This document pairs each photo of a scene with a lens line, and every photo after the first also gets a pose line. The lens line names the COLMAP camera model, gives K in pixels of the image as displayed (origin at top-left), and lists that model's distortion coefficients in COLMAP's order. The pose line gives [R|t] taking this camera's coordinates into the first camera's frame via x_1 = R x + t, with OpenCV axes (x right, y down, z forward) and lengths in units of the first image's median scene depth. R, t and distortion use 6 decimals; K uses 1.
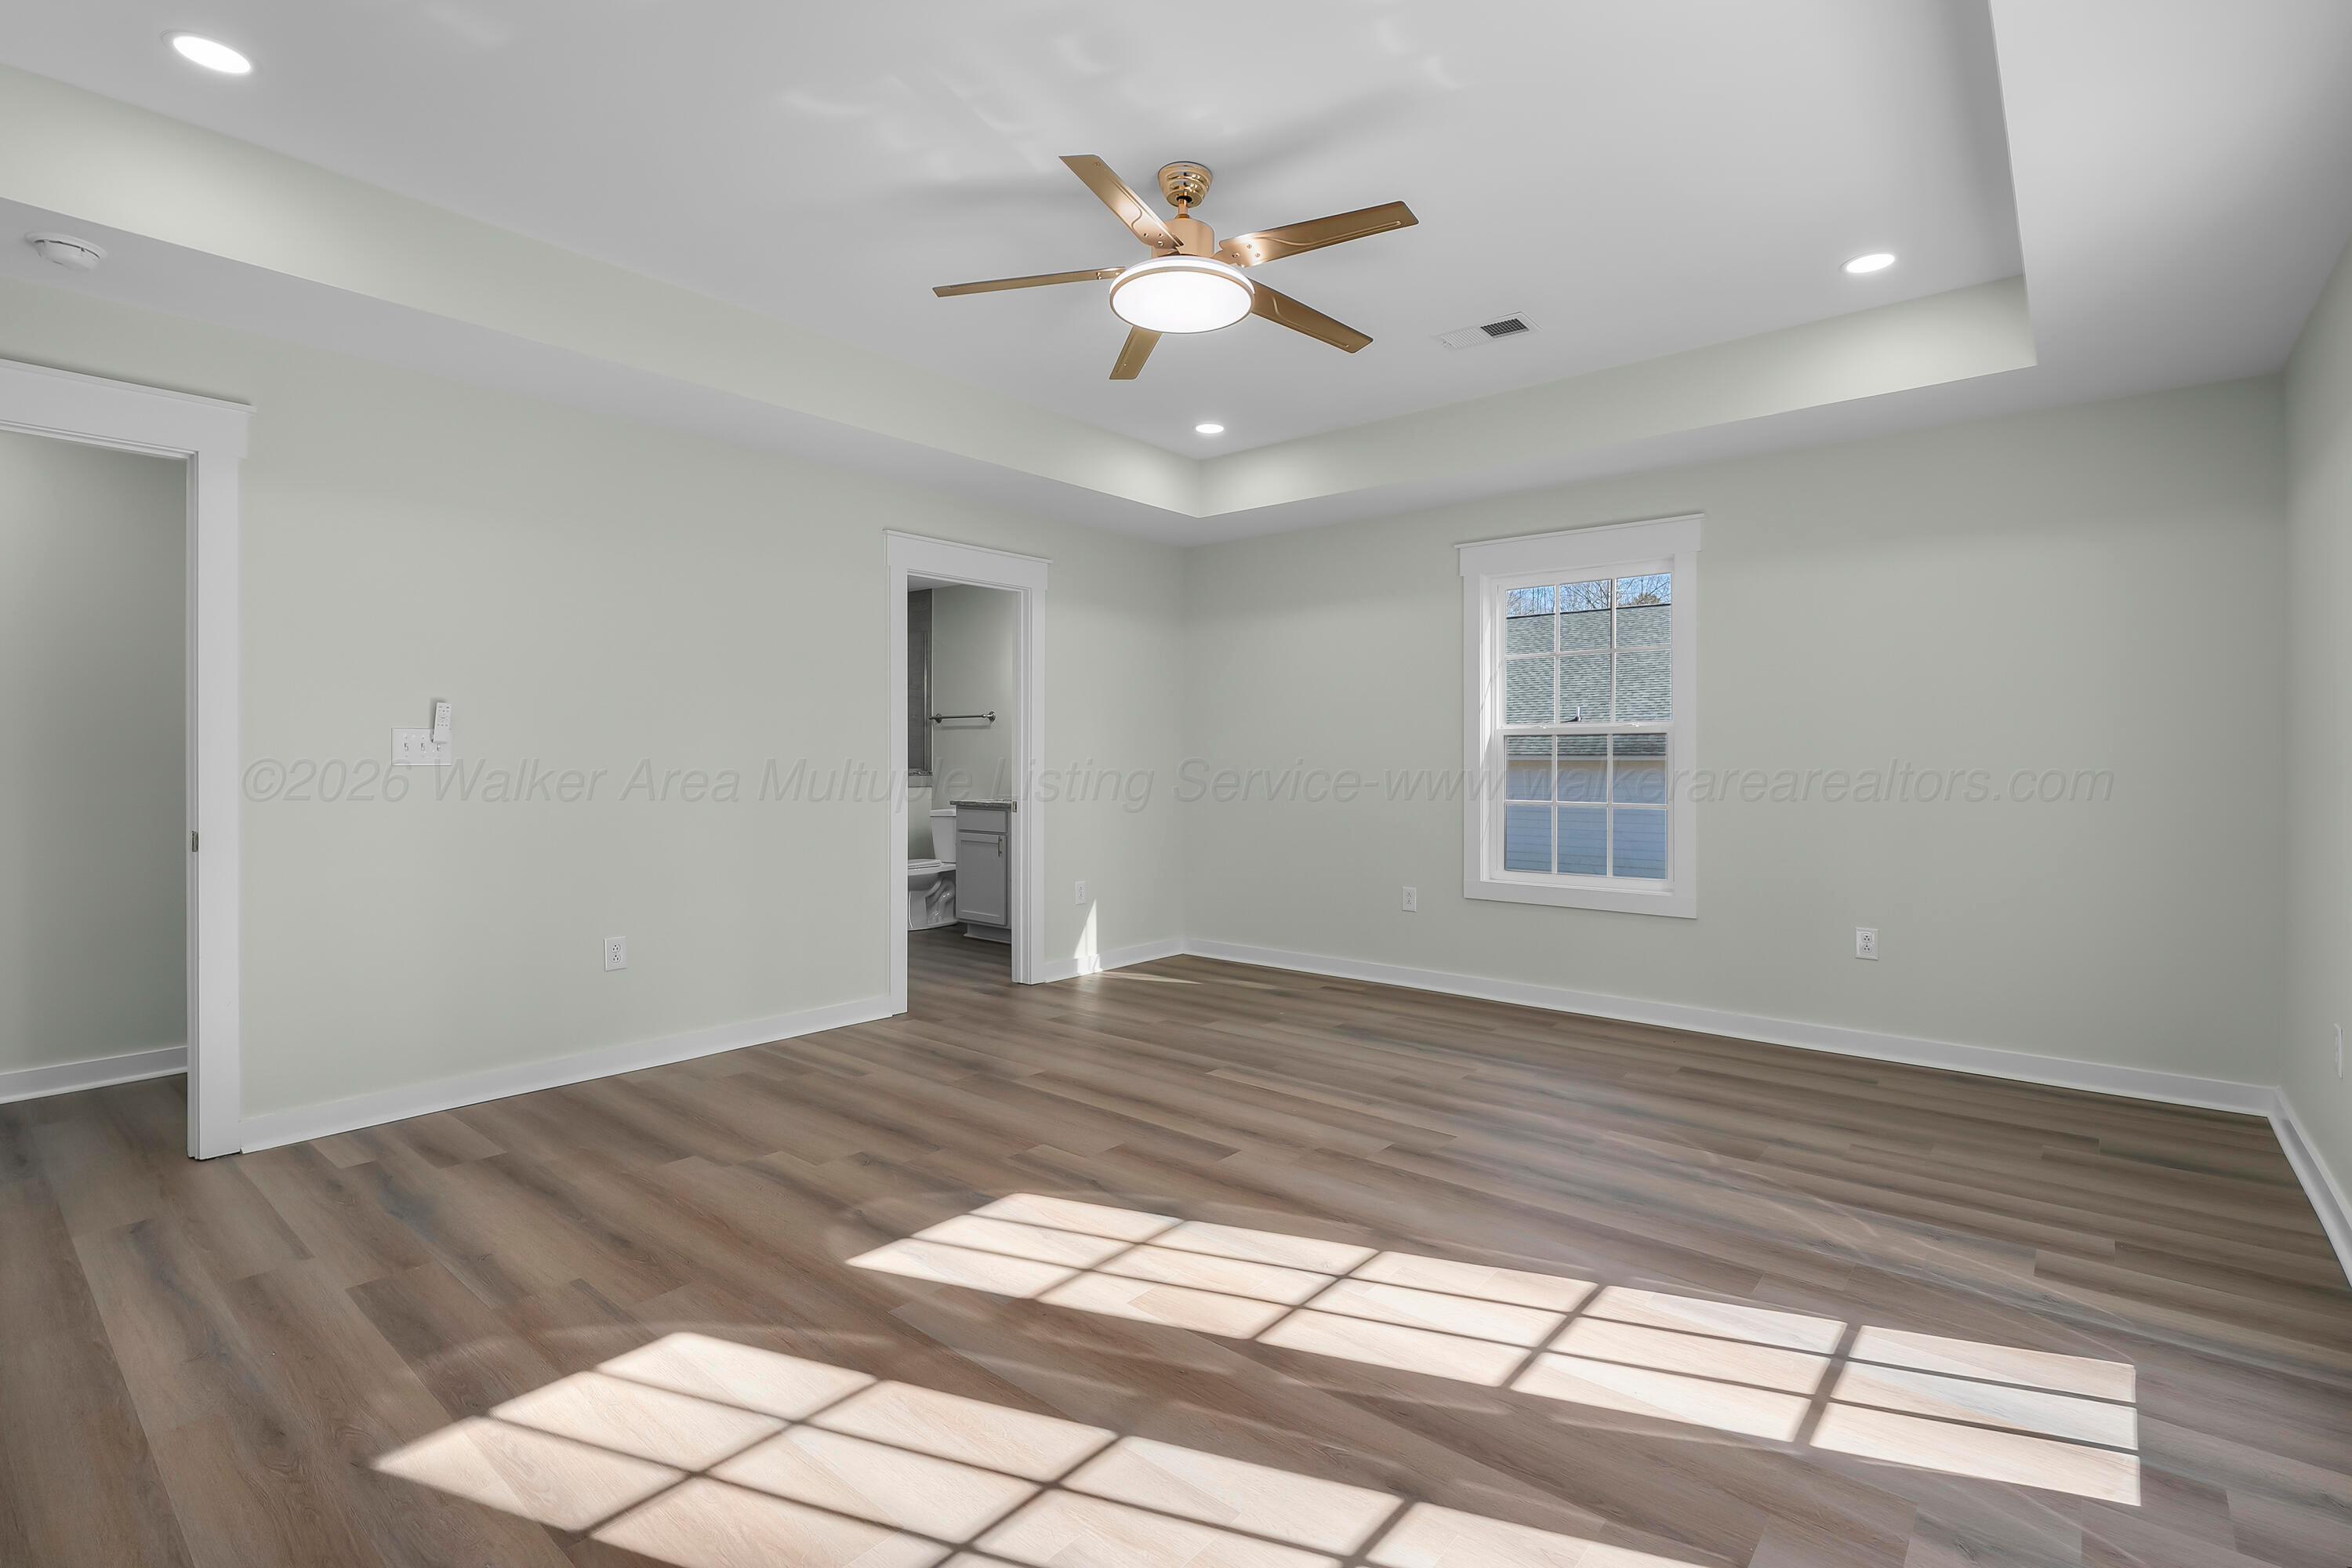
lens RADIAL K [[1086.2, 0, 1176.0], [0, 1086.2, 784.0], [0, 0, 1]] dist [0.001794, 0.000145]
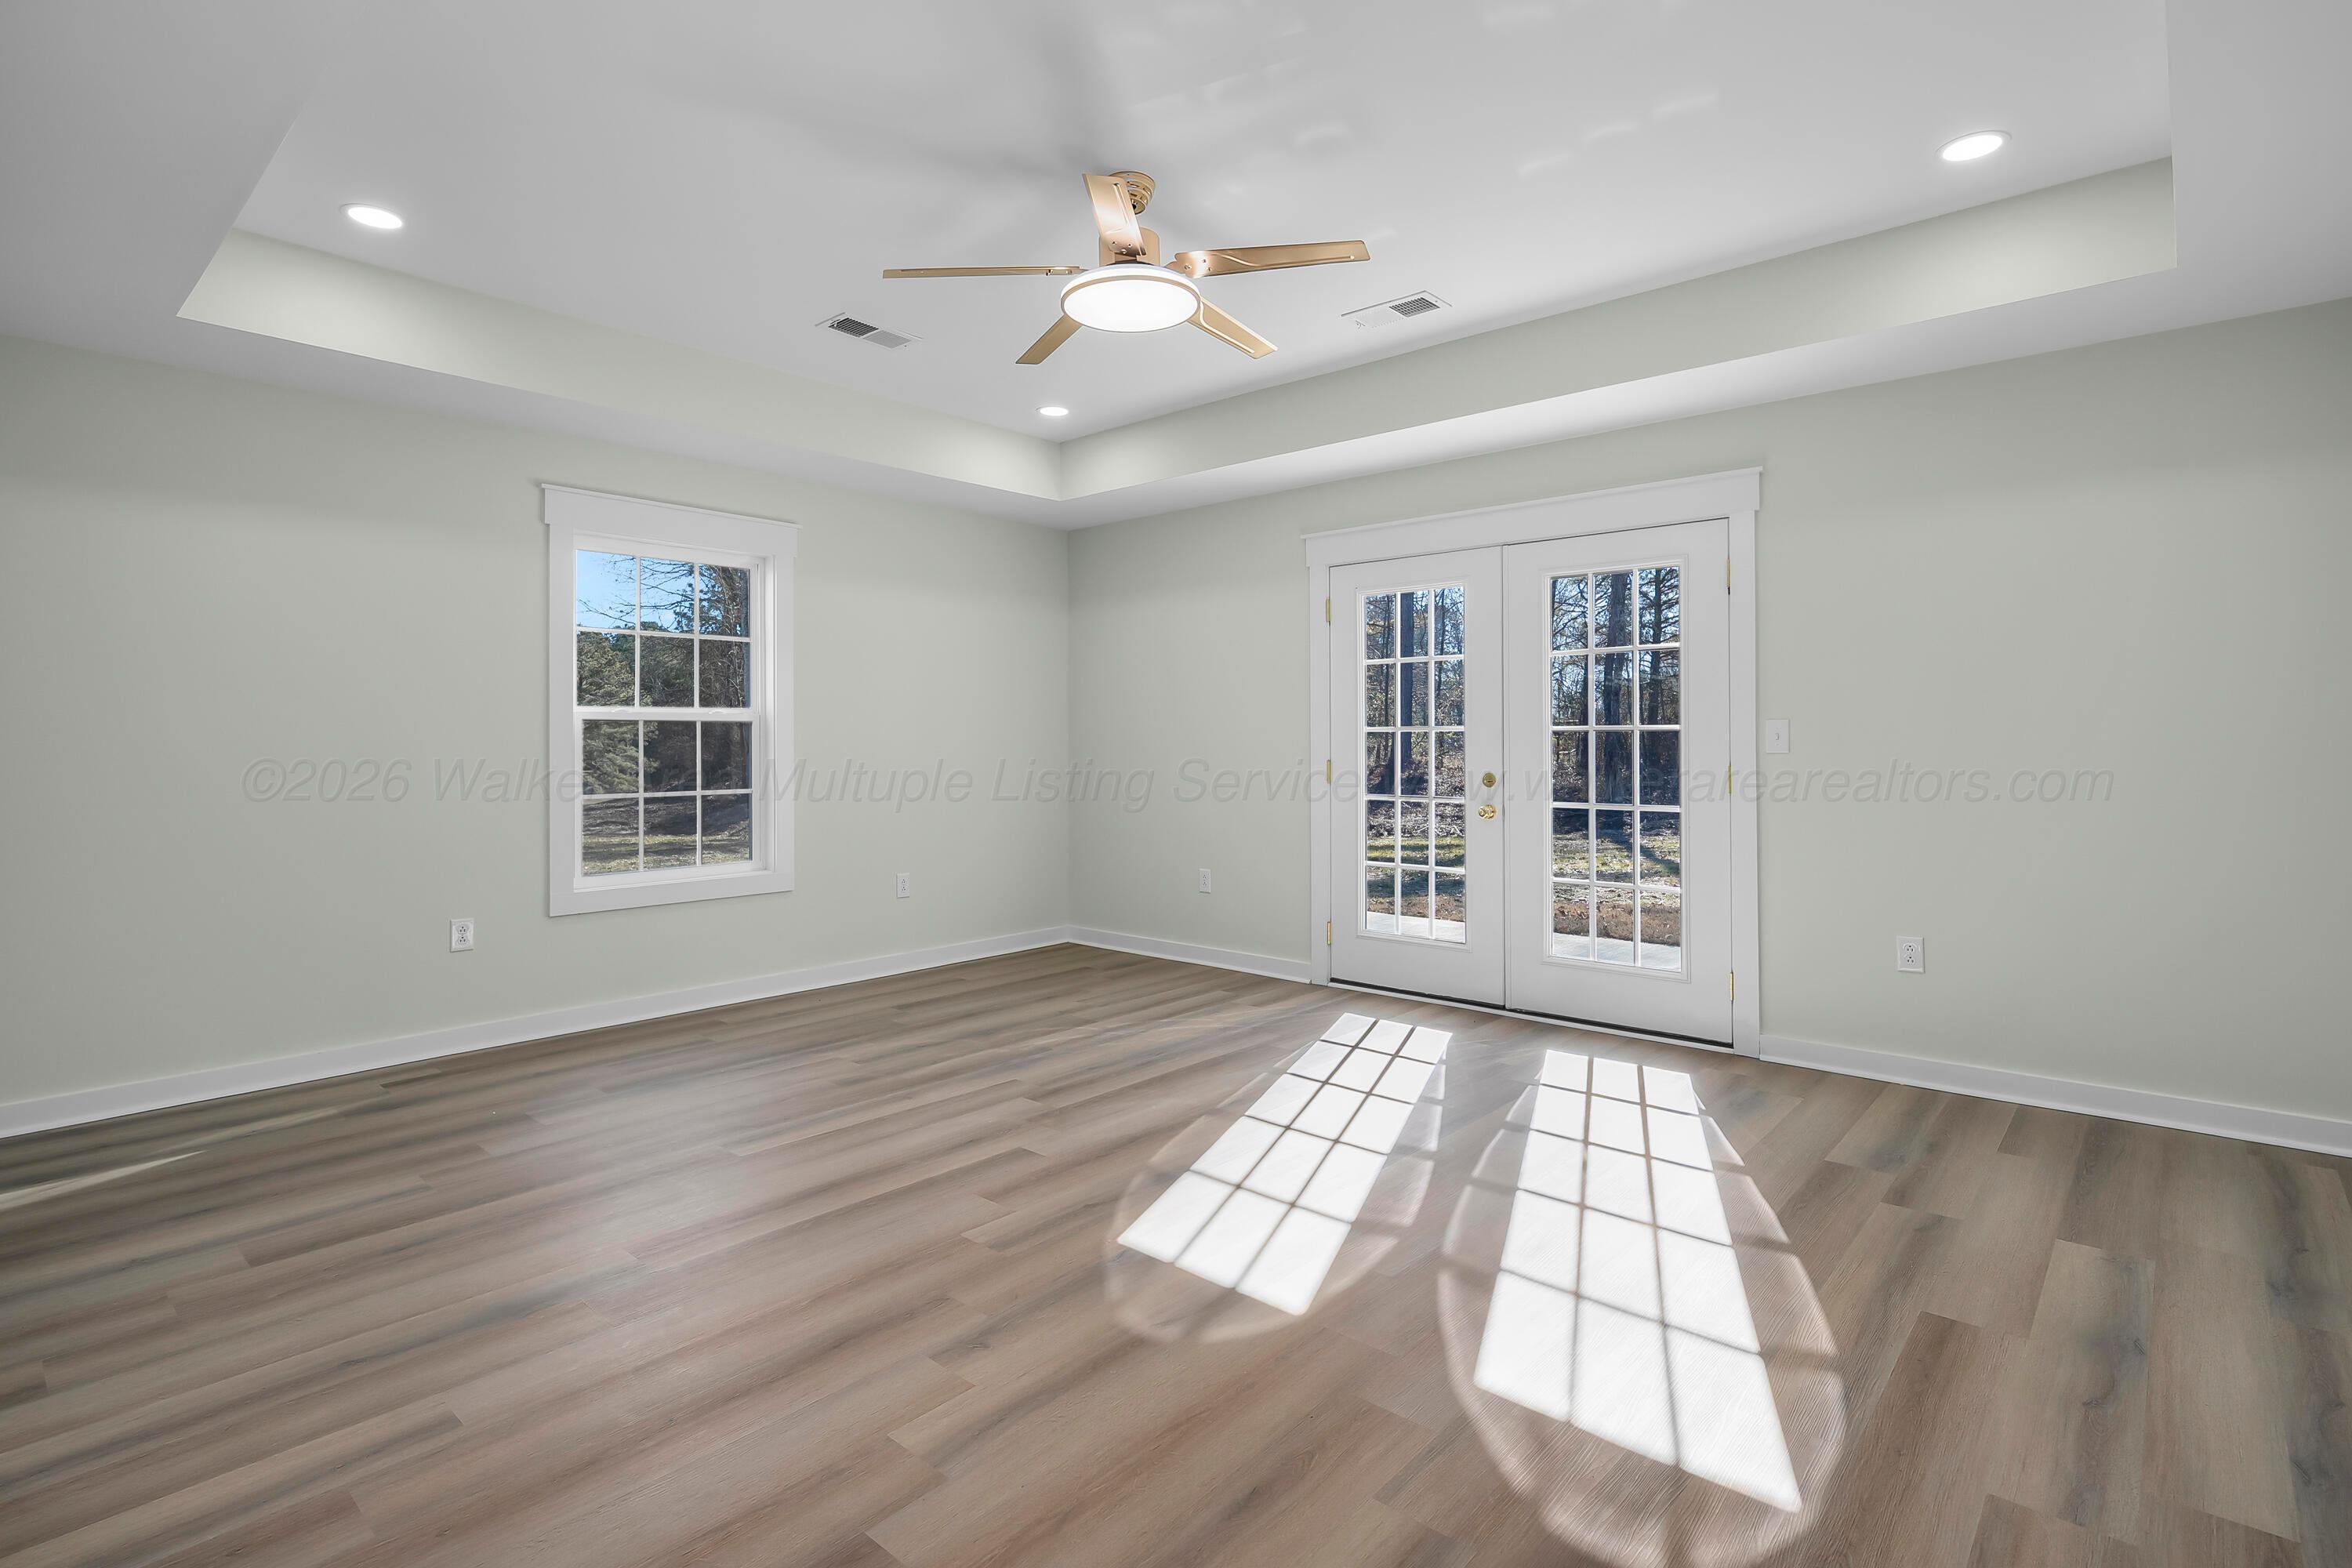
lens RADIAL K [[1126.5, 0, 1182.8], [0, 1126.5, 759.4], [0, 0, 1]] dist [-0.008688, -0.000503]
pose [[0.030979, -0.014963, 0.999408, -1.000609], [0.029106, 0.999477, 0.014062, -0.019946], [-0.999096, 0.028653, 0.031398, 0.870656]]
